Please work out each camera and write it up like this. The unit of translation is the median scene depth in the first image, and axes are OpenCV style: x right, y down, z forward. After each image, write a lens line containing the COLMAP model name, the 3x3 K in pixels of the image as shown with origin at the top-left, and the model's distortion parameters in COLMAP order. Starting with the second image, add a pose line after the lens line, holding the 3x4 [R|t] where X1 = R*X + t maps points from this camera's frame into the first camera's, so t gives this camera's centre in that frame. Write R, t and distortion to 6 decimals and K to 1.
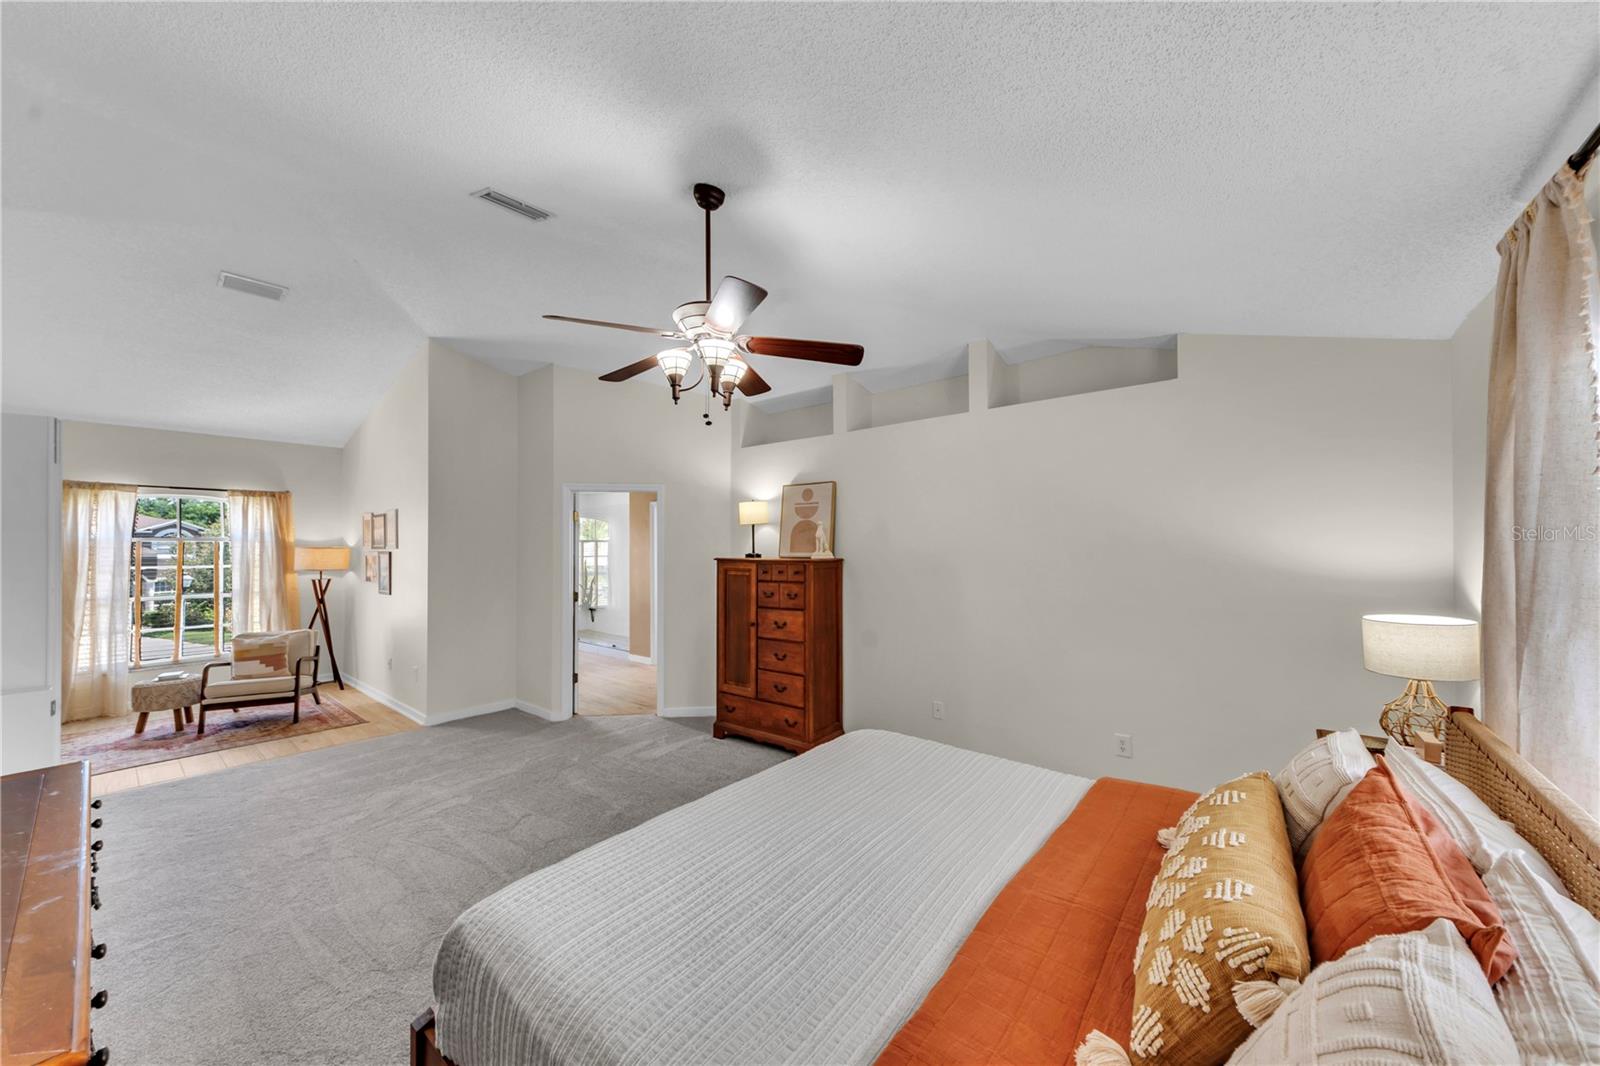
lens RADIAL K [[579.1, 0, 791.1], [0, 579.1, 536.8], [0, 0, 1]] dist [-0.002800, 0.000946]
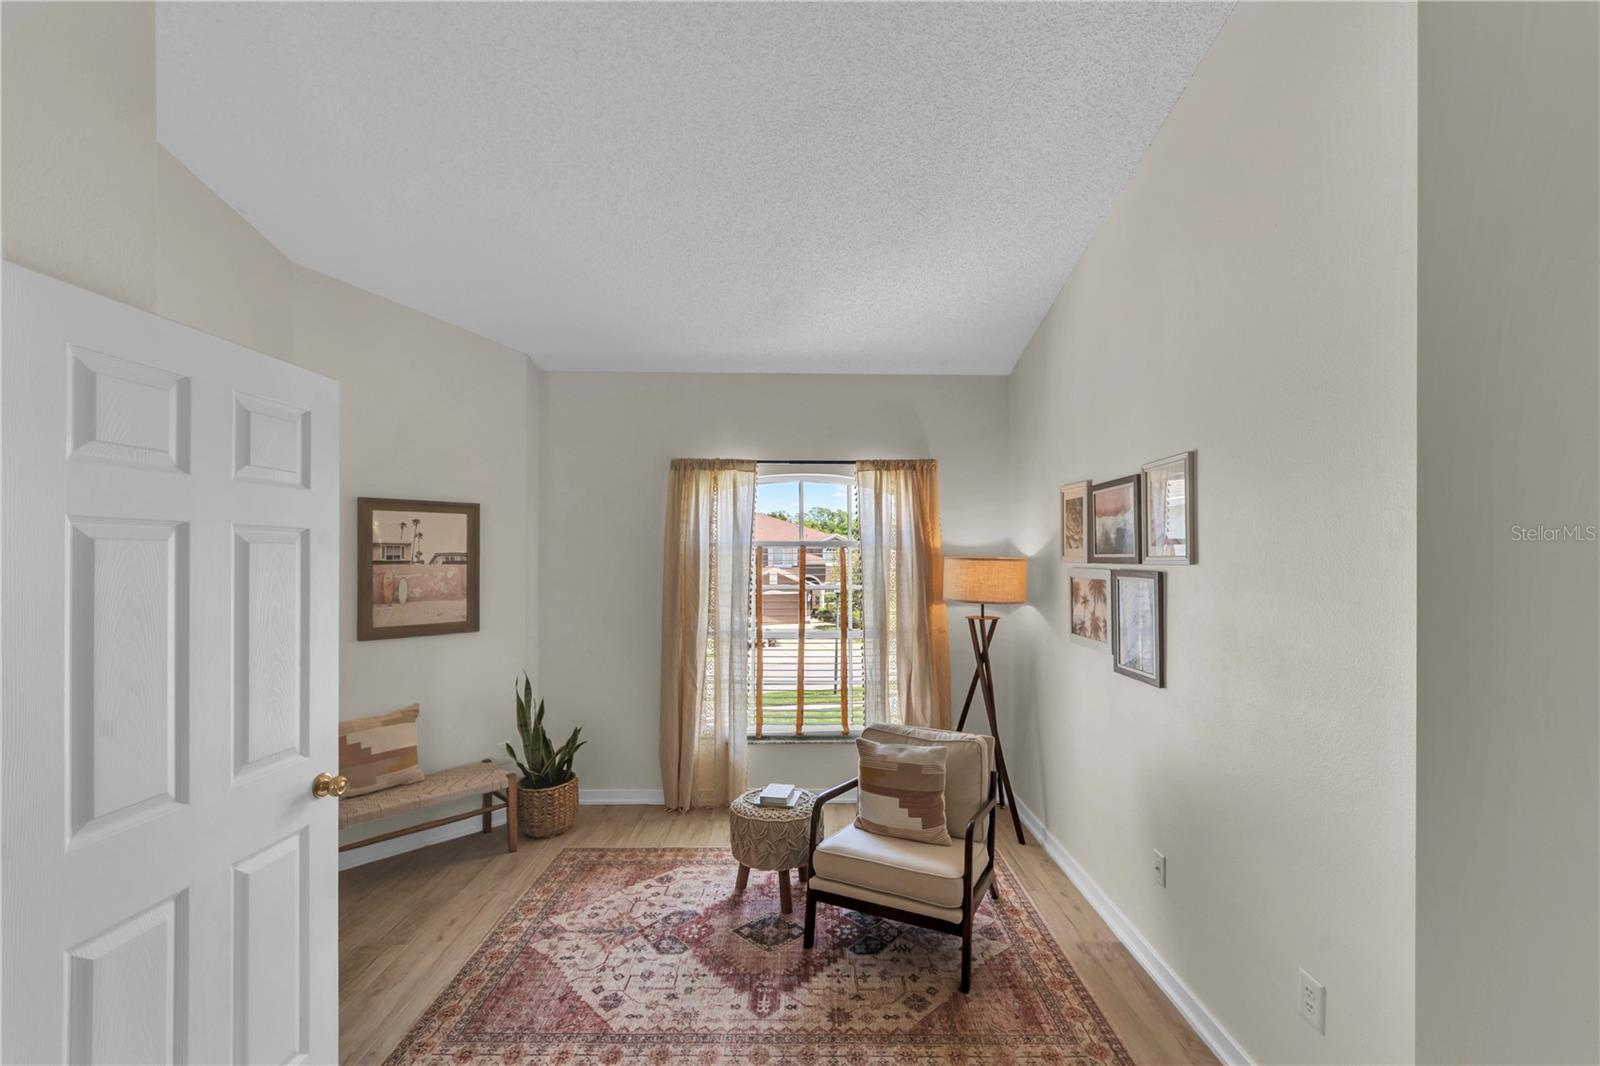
lens RADIAL K [[648.4, 0, 798.0], [0, 648.4, 542.7], [0, 0, 1]] dist [0.005503, -0.001586]
pose [[0.629205, -0.009353, -0.777183, -0.478850], [0.006089, 0.999956, -0.007104, 0.007868], [0.777216, -0.000262, 0.629234, 0.517344]]
